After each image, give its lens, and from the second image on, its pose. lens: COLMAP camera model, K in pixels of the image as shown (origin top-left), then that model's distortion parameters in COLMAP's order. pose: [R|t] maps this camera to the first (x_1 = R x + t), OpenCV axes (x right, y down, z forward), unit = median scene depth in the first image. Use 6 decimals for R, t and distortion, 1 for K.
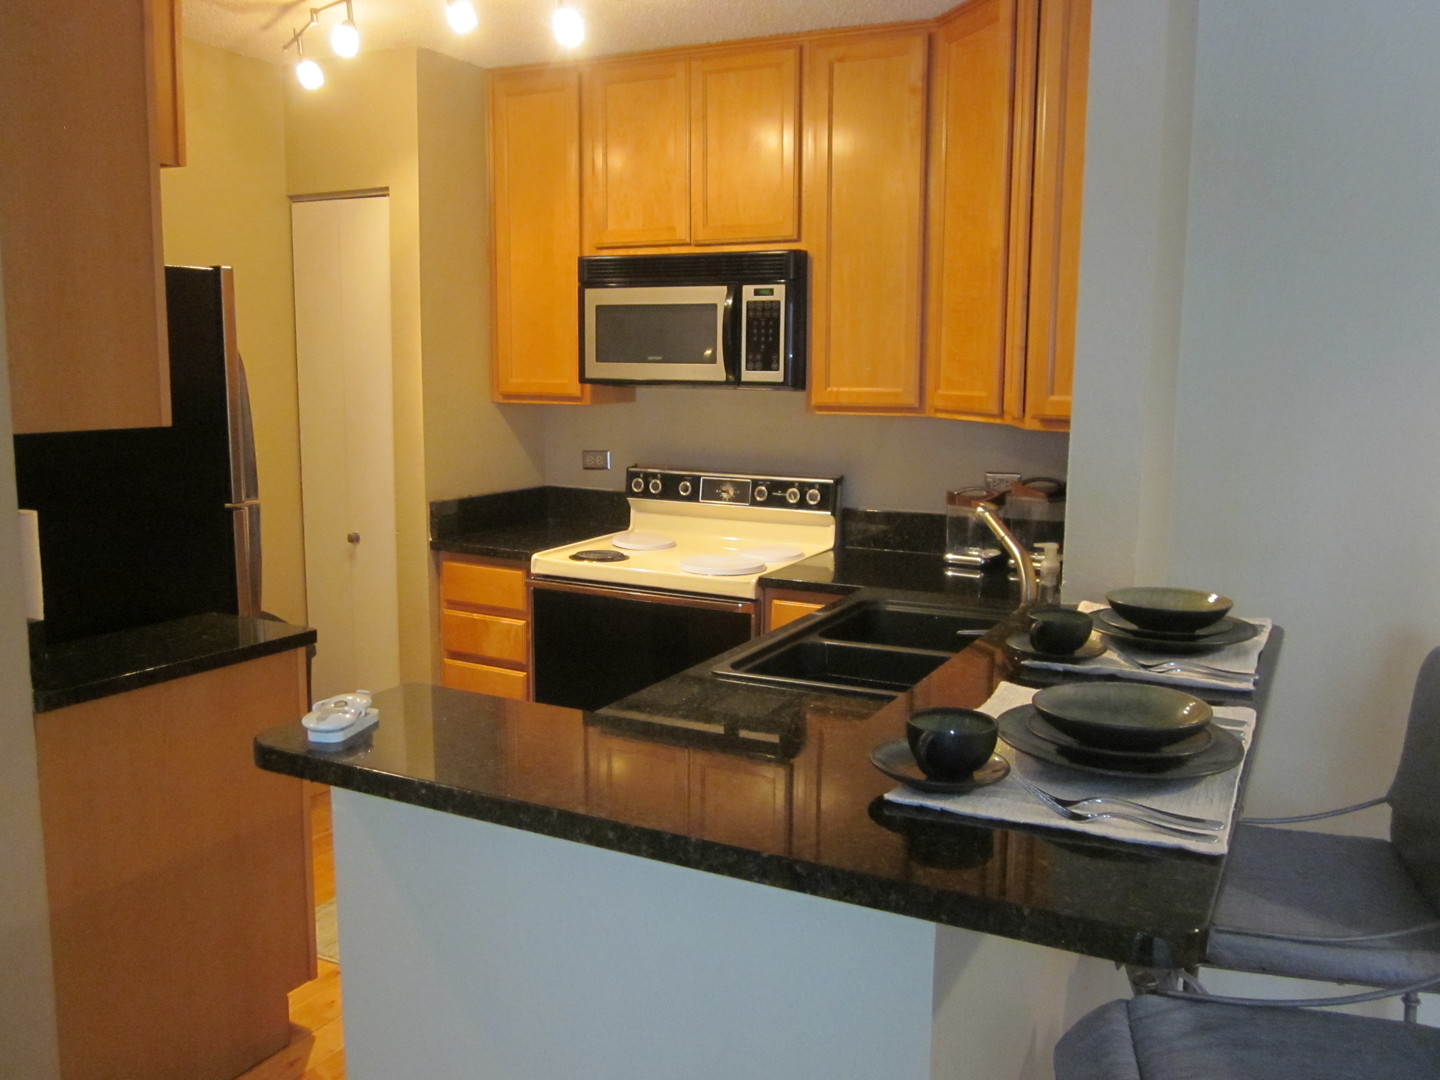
lens RADIAL K [[1218.1, 0, 718.8], [0, 1218.1, 541.2], [0, 0, 1]] dist [-0.034949, 0.011402]
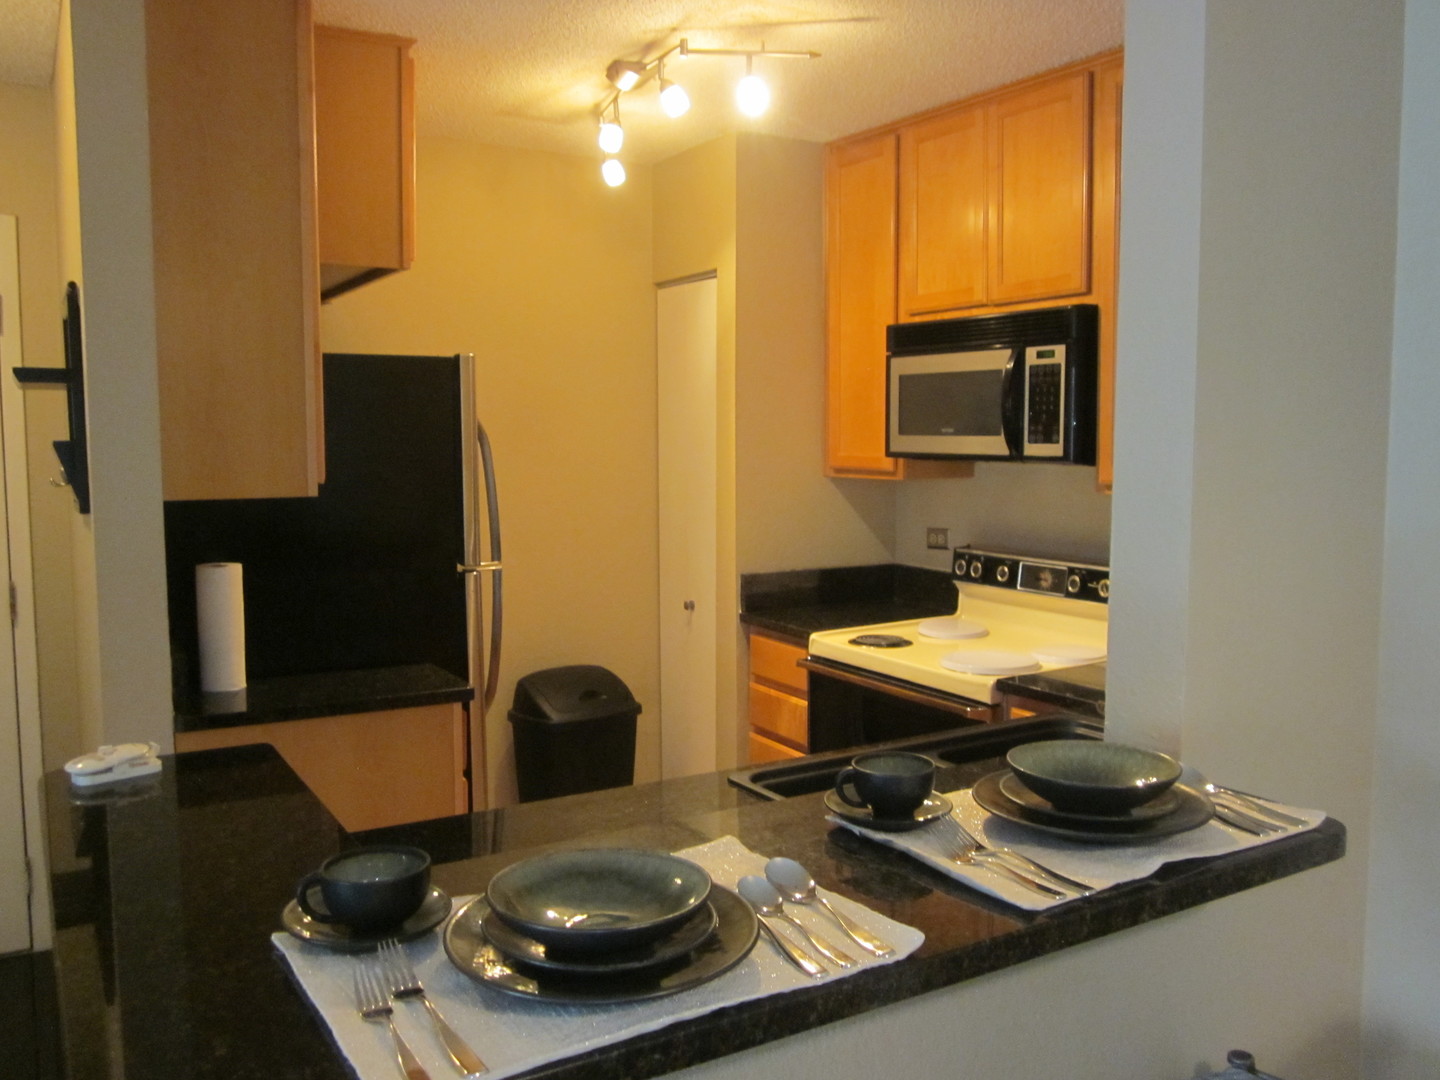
lens RADIAL K [[1218.1, 0, 714.1], [0, 1218.1, 541.5], [0, 0, 1]] dist [-0.034949, 0.011402]
pose [[0.850553, 0.035292, -0.524703, 0.280038], [-0.065403, 0.997098, -0.038955, -0.019297], [0.521806, 0.067451, 0.850393, 0.131900]]
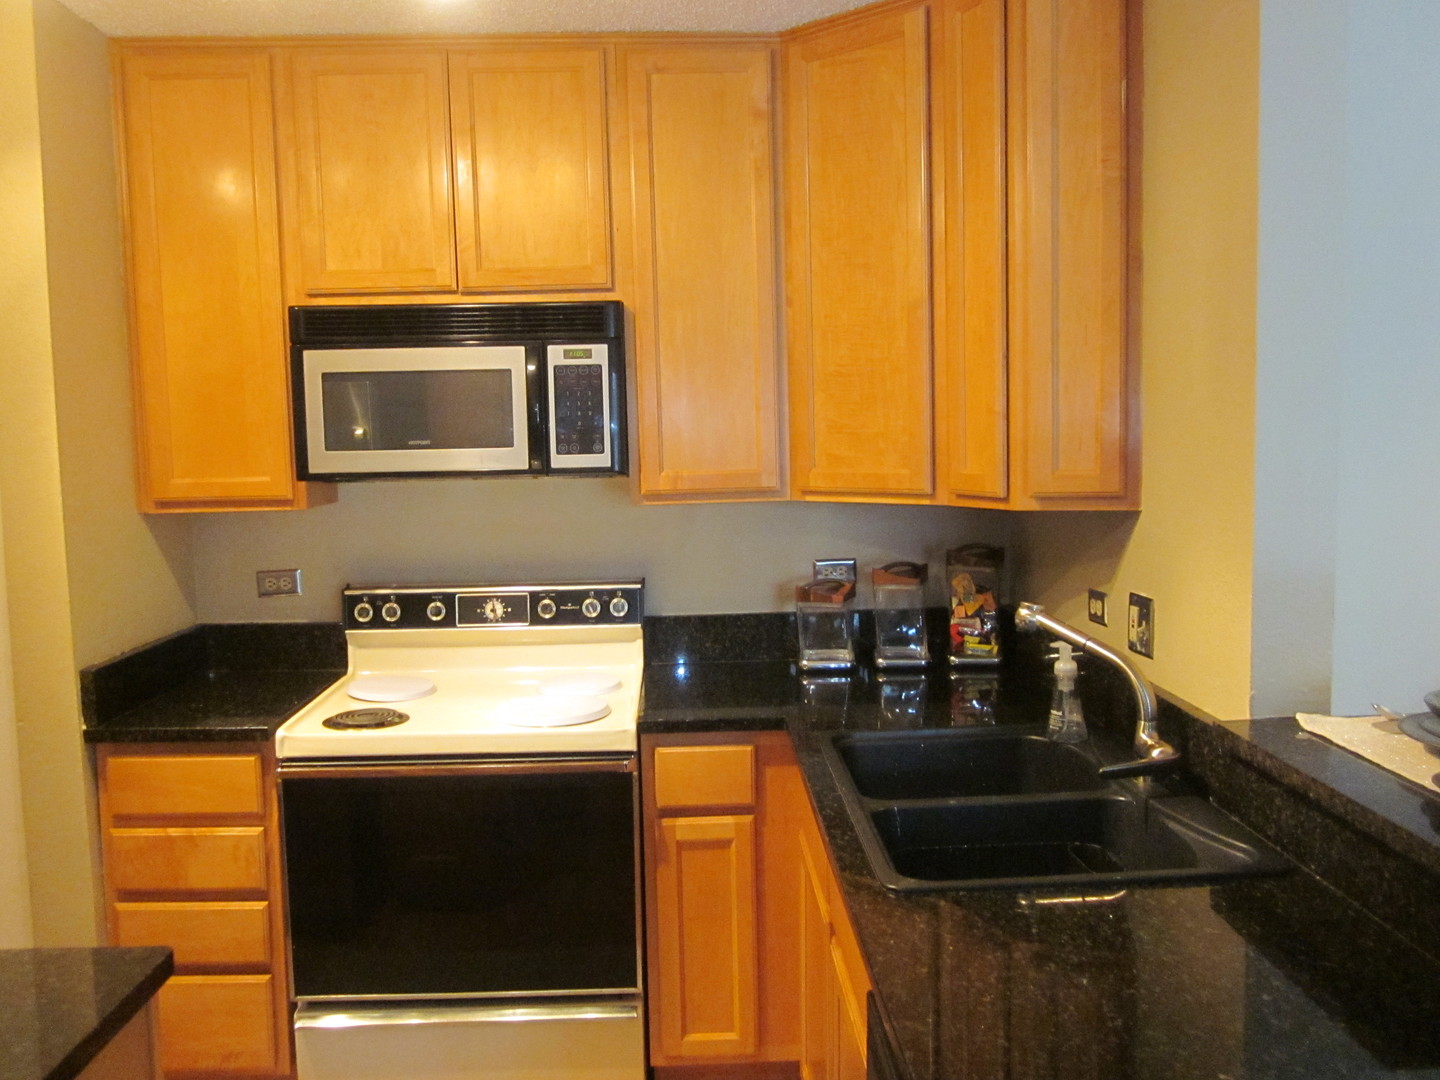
lens RADIAL K [[1218.1, 0, 721.5], [0, 1218.1, 538.5], [0, 0, 1]] dist [-0.034949, 0.011402]
pose [[0.873061, -0.071992, 0.482267, -0.251682], [0.100516, 0.994370, -0.033529, -0.048321], [-0.477138, 0.077748, 0.875383, 0.264499]]
